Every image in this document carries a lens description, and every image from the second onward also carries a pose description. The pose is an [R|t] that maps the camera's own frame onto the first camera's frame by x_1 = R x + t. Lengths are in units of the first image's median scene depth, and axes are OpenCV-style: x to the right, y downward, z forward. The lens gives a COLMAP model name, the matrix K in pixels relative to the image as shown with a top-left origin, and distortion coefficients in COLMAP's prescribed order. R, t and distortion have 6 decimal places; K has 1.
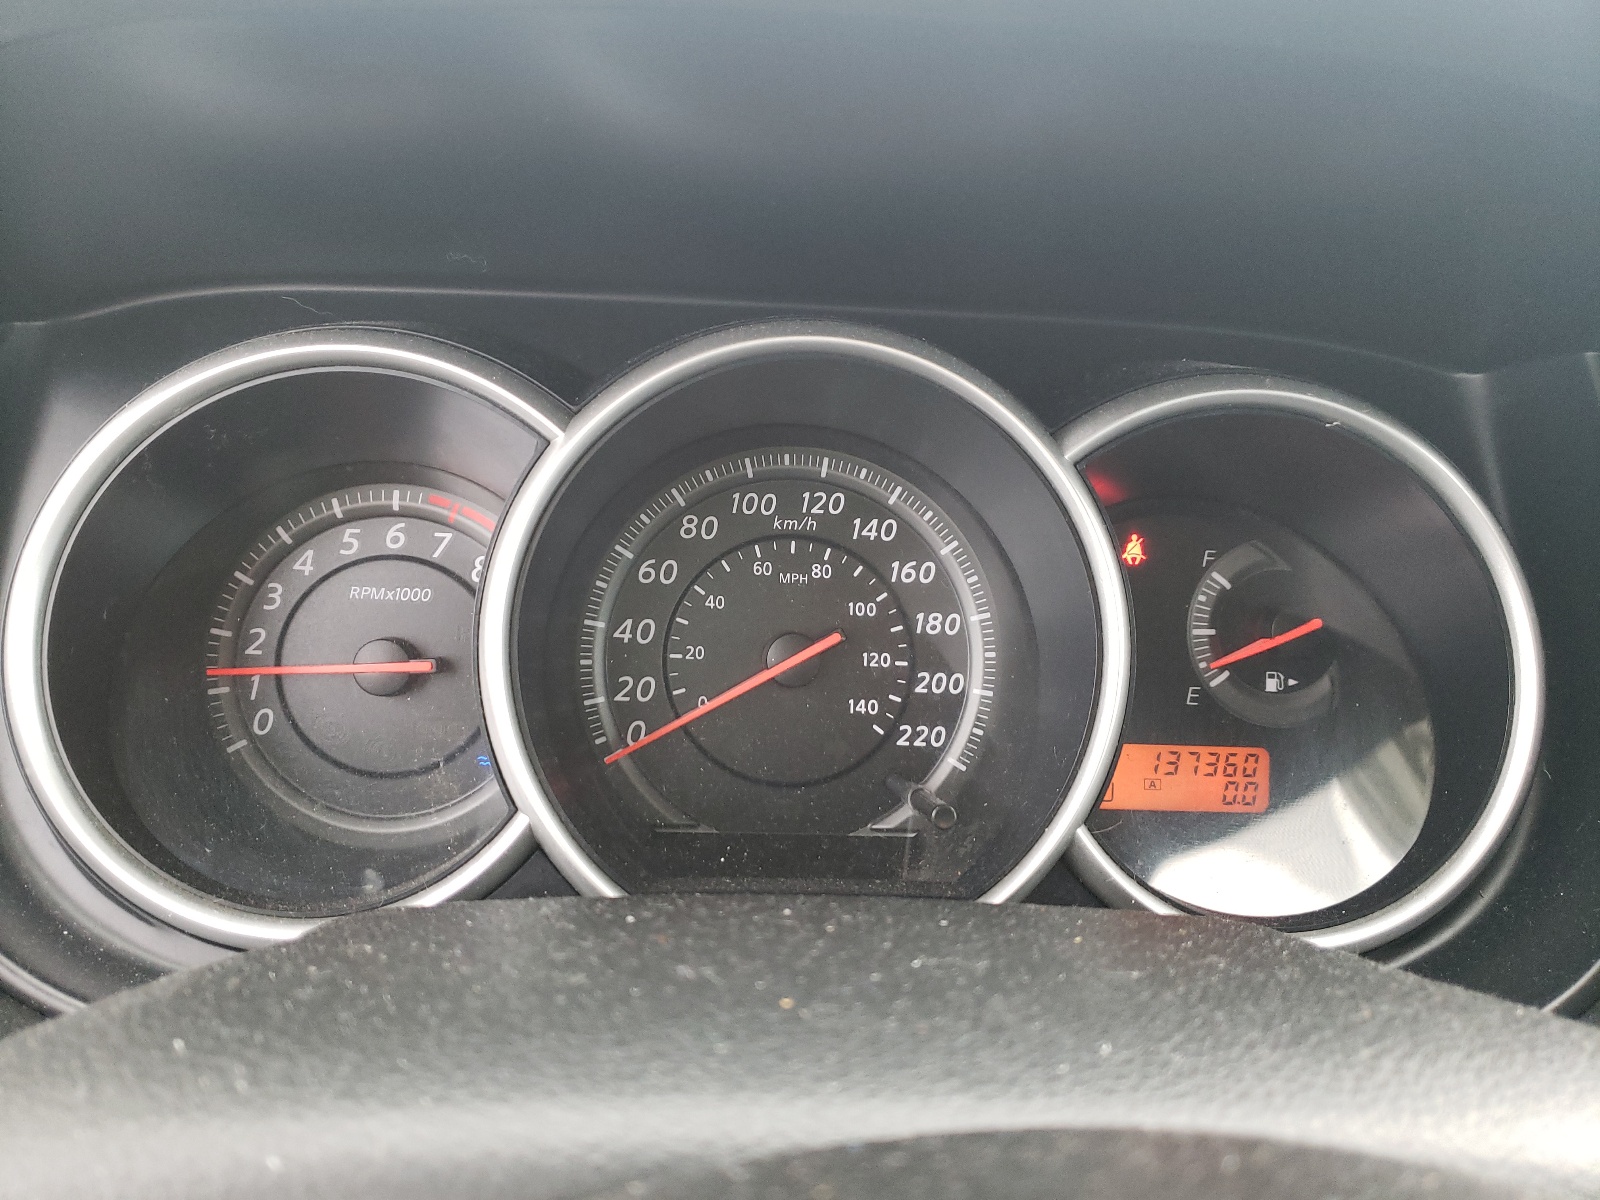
lens RADIAL K [[1212.8, 0, 800.0], [0, 1212.8, 600.0], [0, 0, 1]] dist [0.001982, 0.000177]
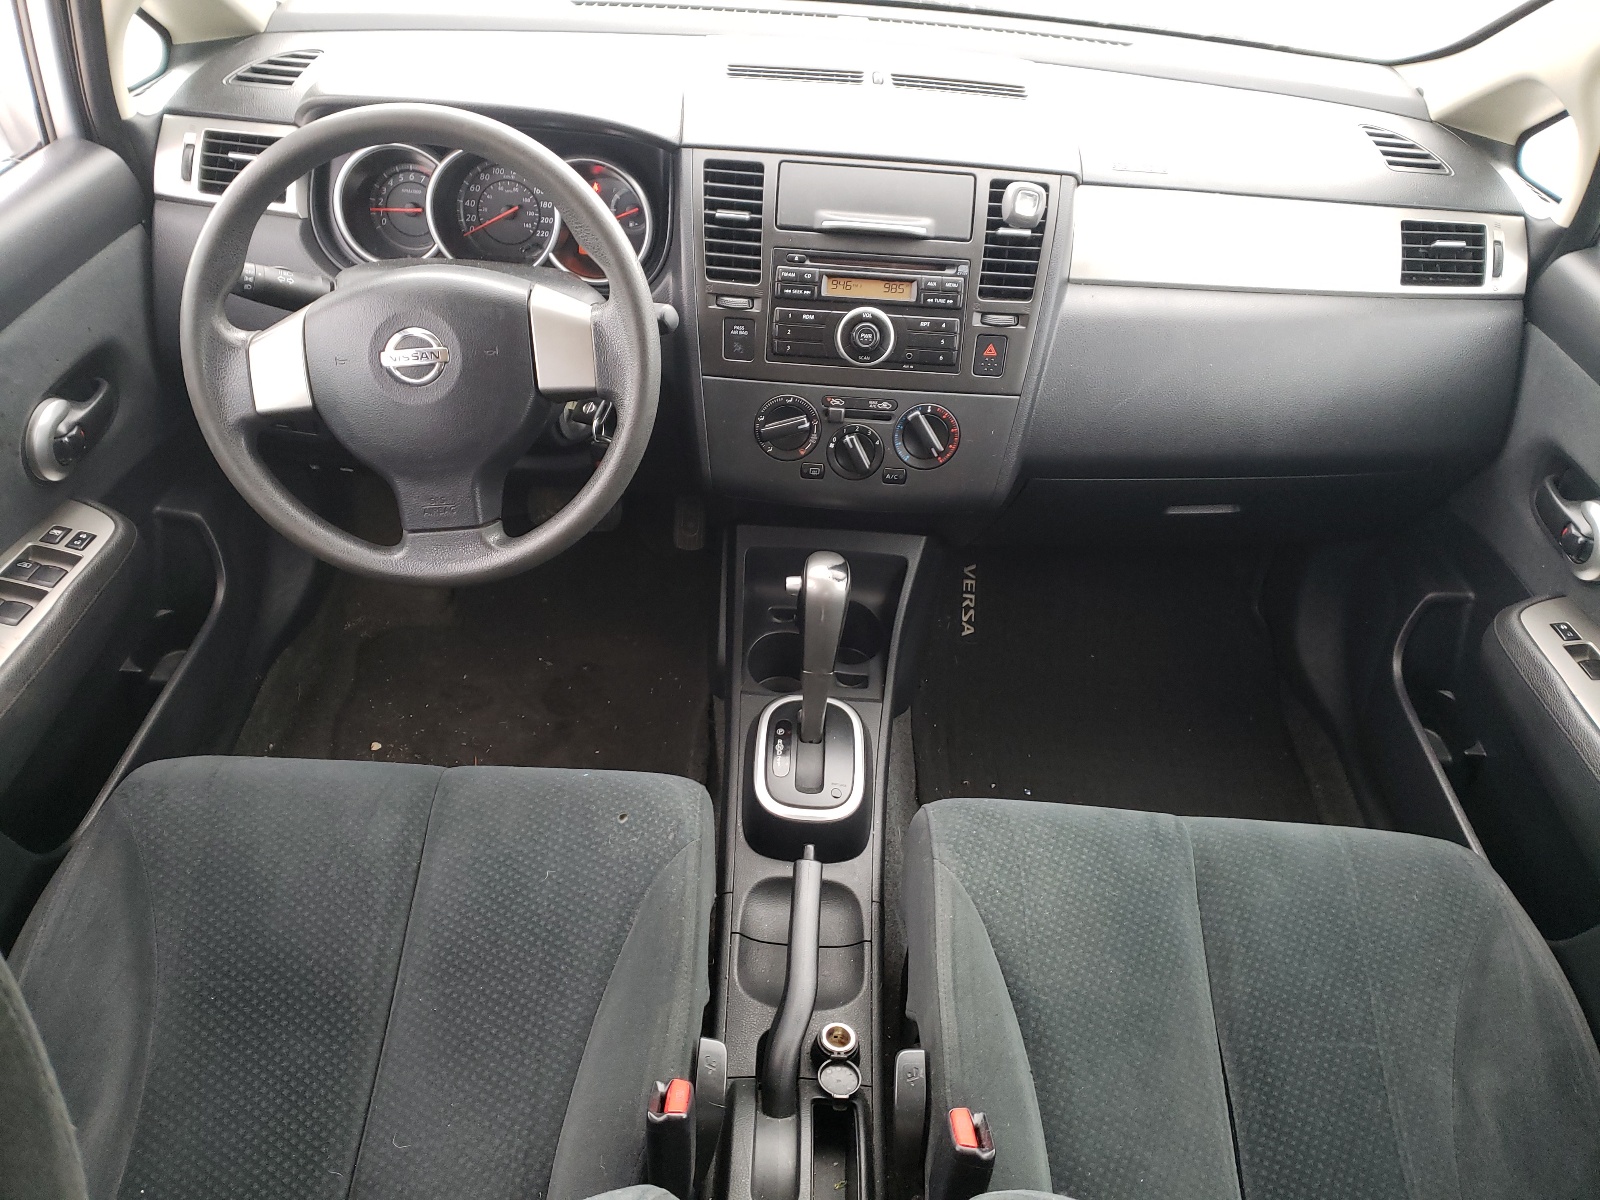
lens RADIAL K [[1418.9, 0, 800.0], [0, 1418.9, 600.0], [0, 0, 1]] dist [0.000655, 0.000473]
pose [[0.992986, 0.073599, -0.092530, 1.502892], [-0.040556, 0.947169, 0.318161, -0.273500], [0.111058, -0.312177, 0.943510, -3.787687]]
